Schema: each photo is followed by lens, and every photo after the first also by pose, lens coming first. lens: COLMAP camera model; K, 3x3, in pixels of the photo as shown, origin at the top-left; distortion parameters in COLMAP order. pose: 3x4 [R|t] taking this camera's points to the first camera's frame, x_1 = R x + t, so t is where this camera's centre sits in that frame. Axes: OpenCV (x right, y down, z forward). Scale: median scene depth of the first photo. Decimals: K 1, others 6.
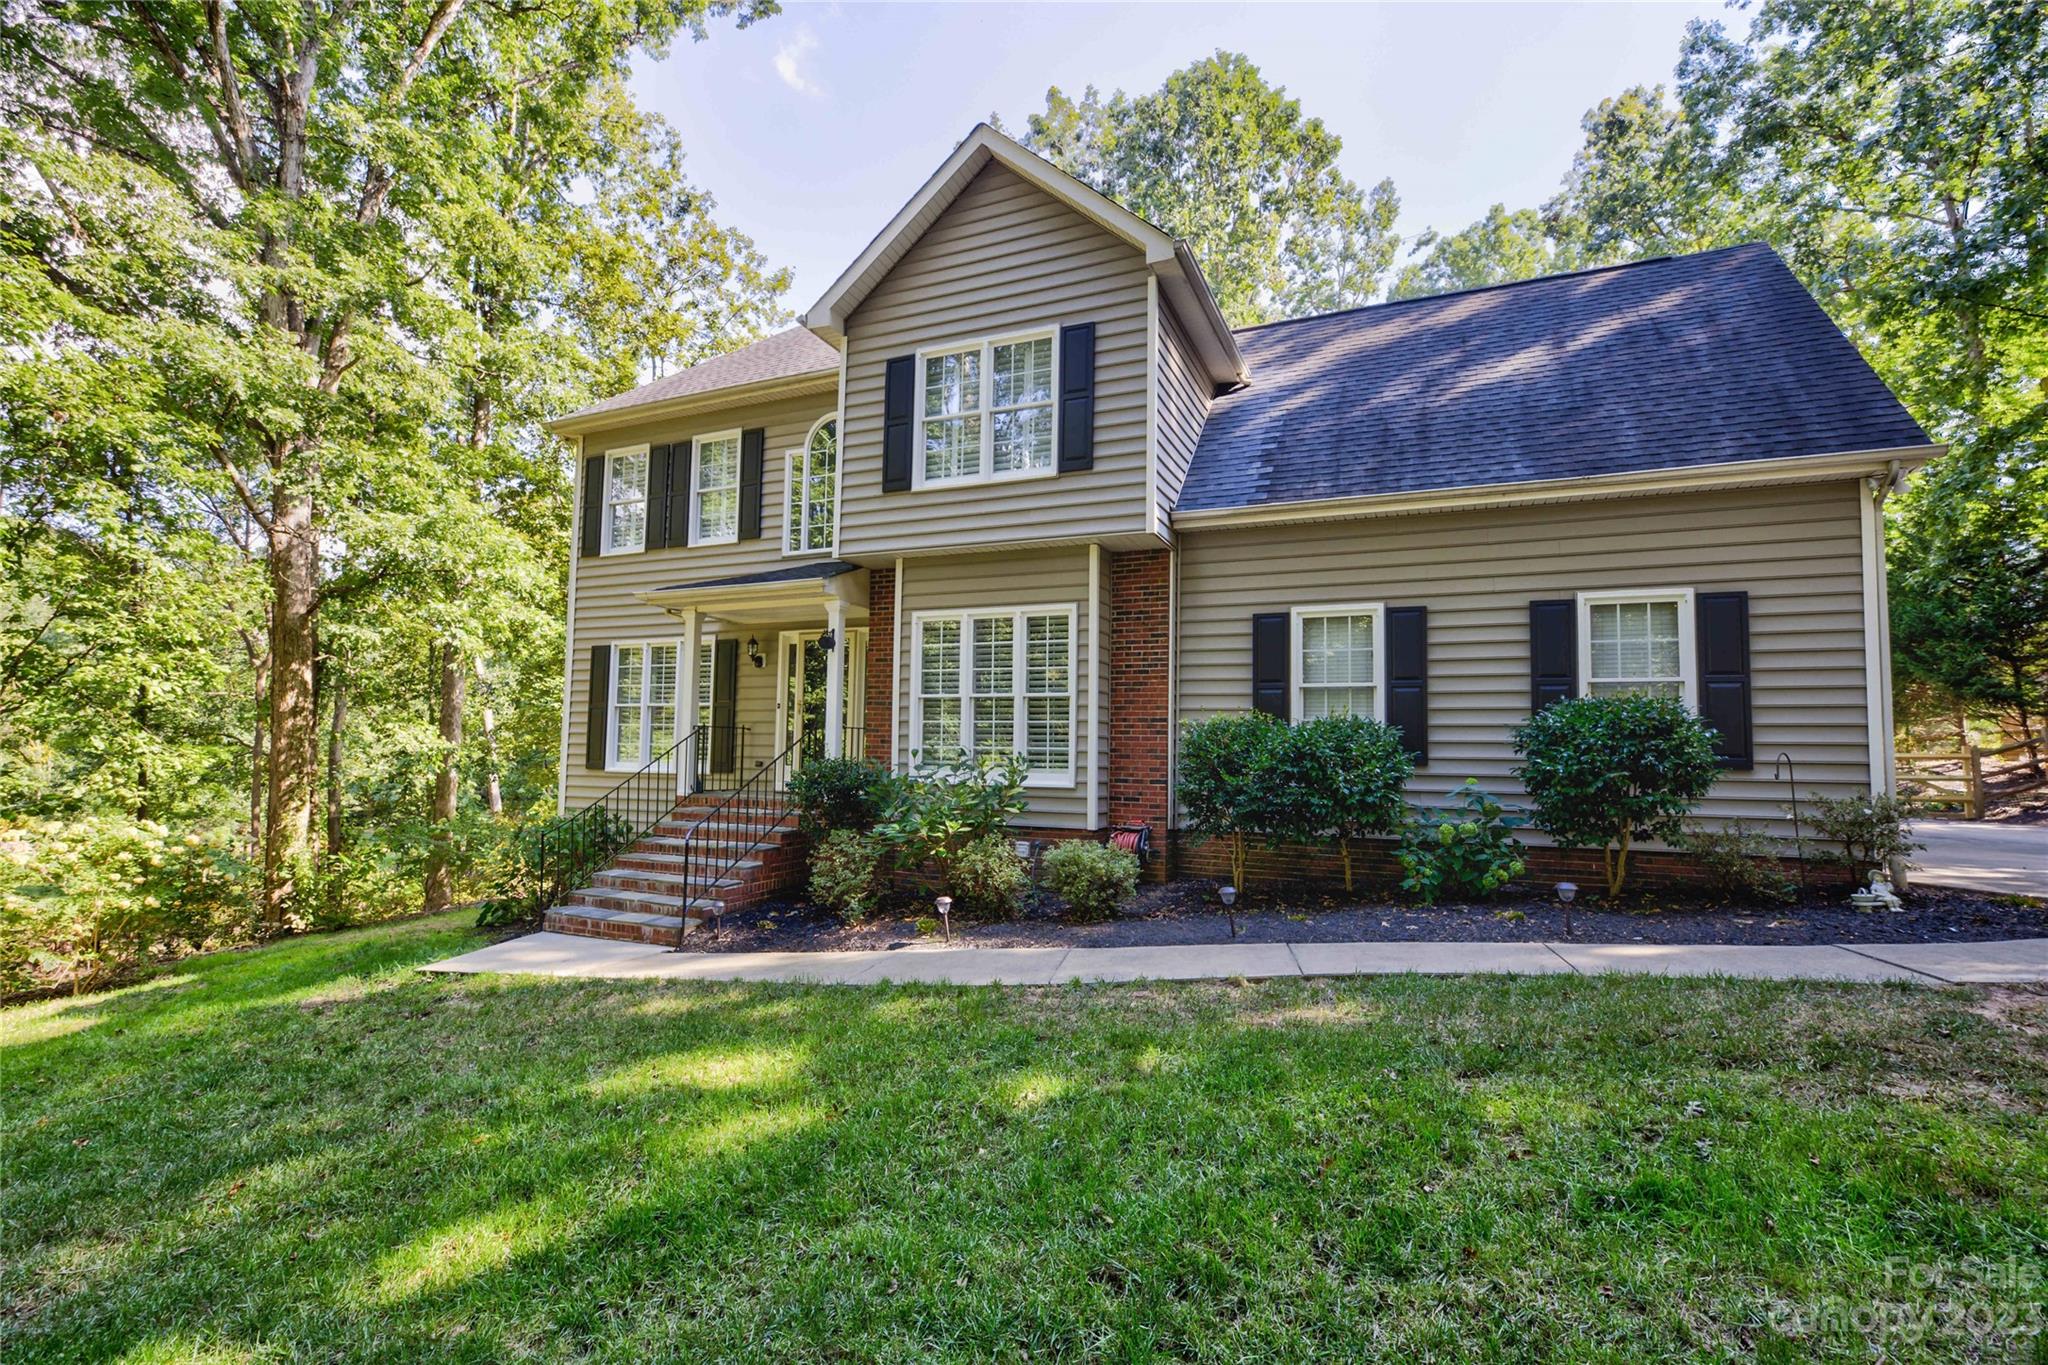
lens RADIAL K [[942.5, 0, 1015.4], [0, 942.5, 682.9], [0, 0, 1]] dist [-0.007236, -0.000143]
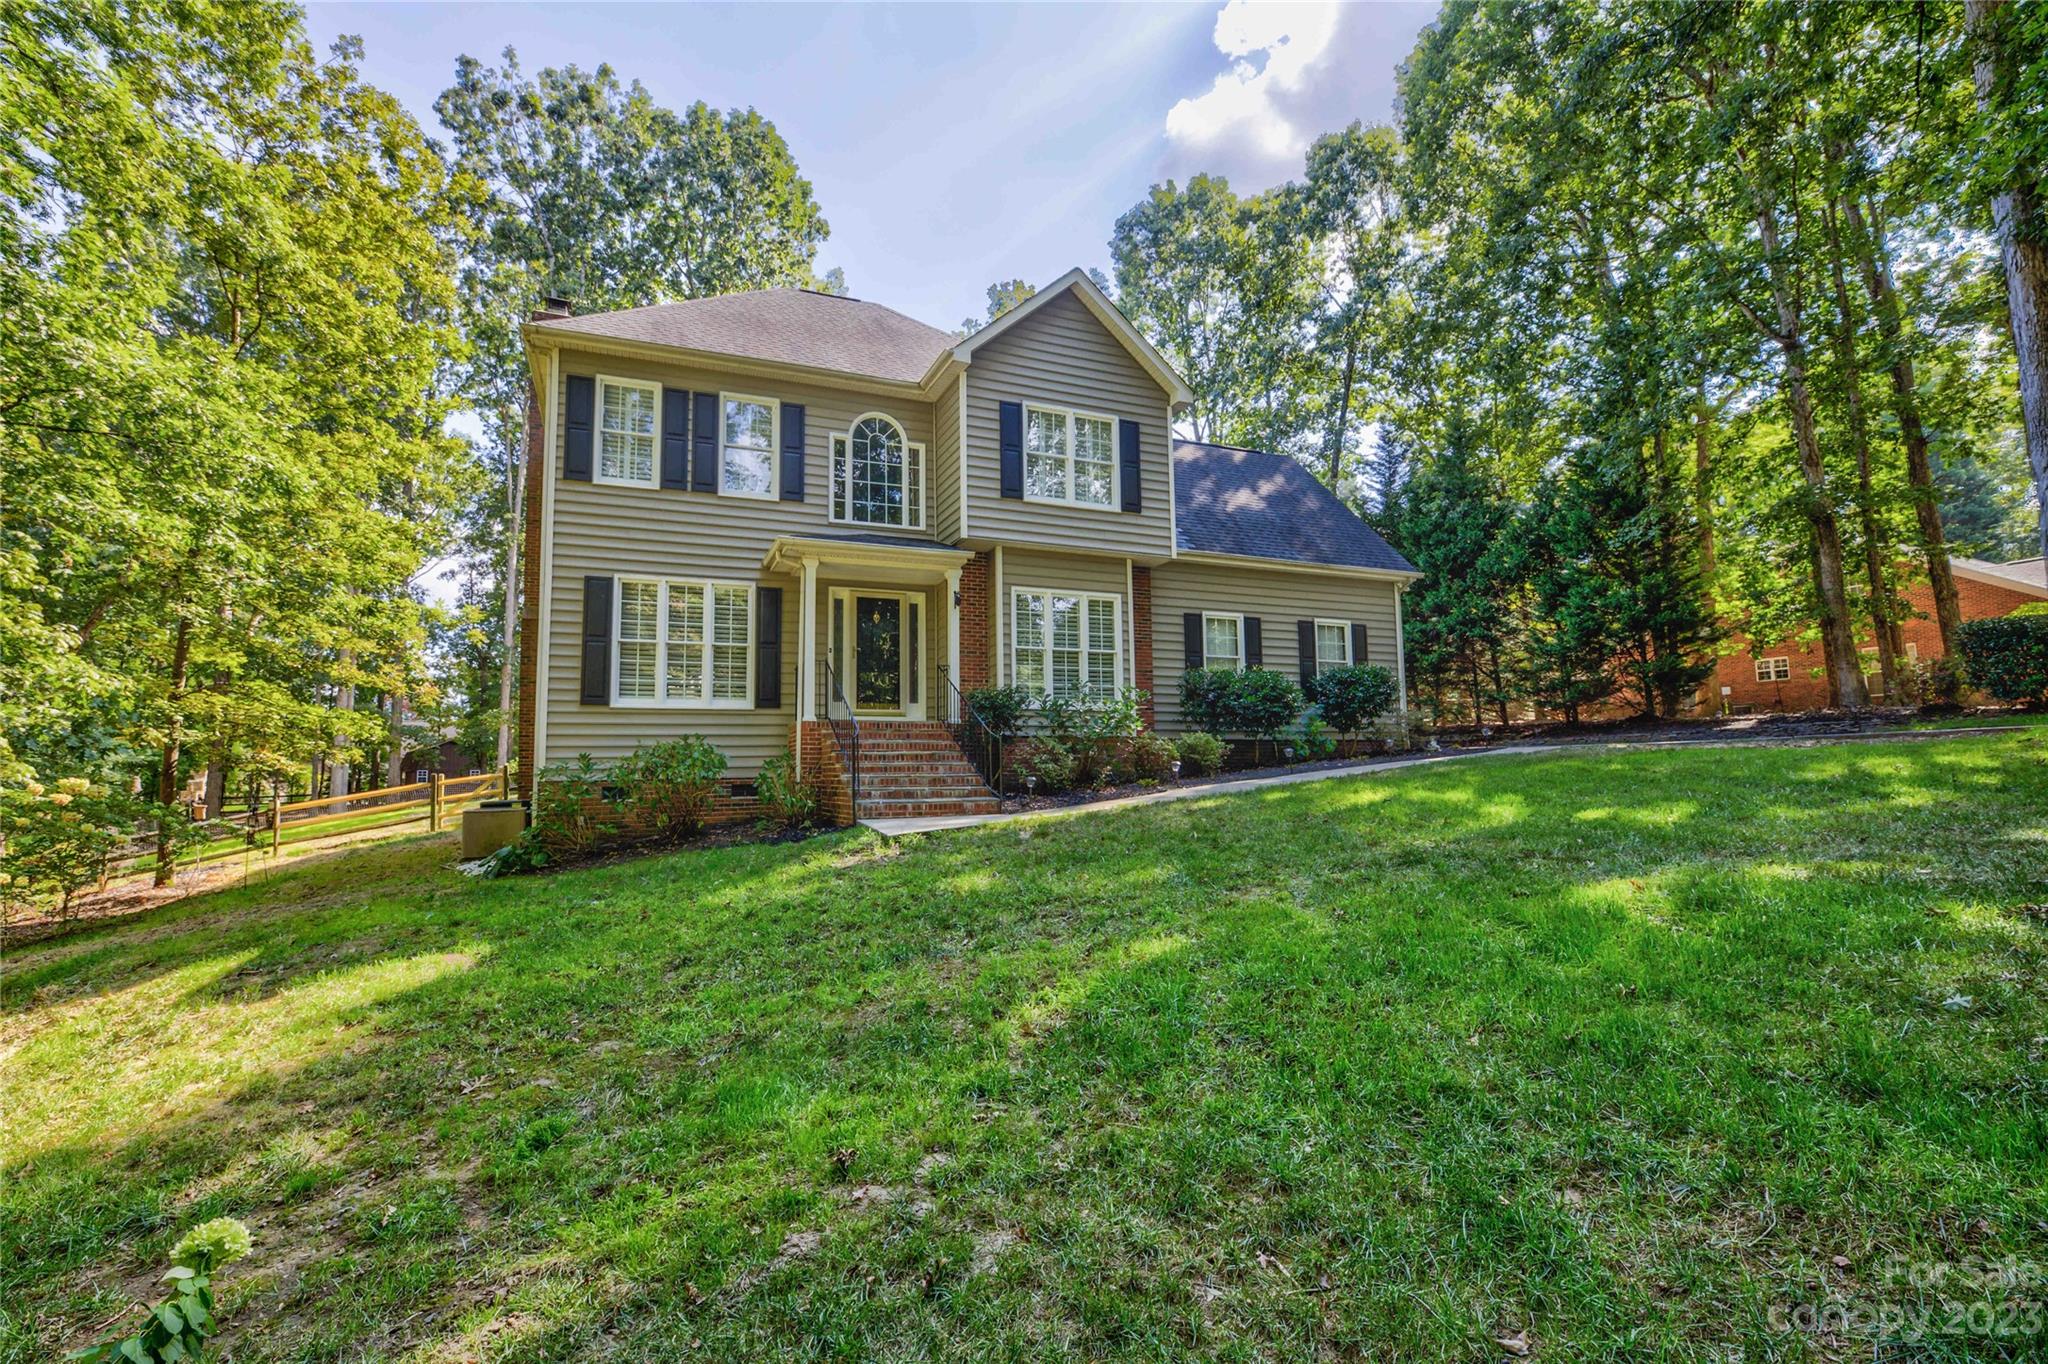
lens RADIAL K [[942.5, 0, 1015.4], [0, 942.5, 682.4], [0, 0, 1]] dist [-0.007236, -0.000143]
pose [[0.679460, 0.048887, 0.732082, -1.123173], [-0.032596, 0.998804, -0.036445, 0.117442], [-0.732988, 0.000900, 0.680241, 0.052908]]
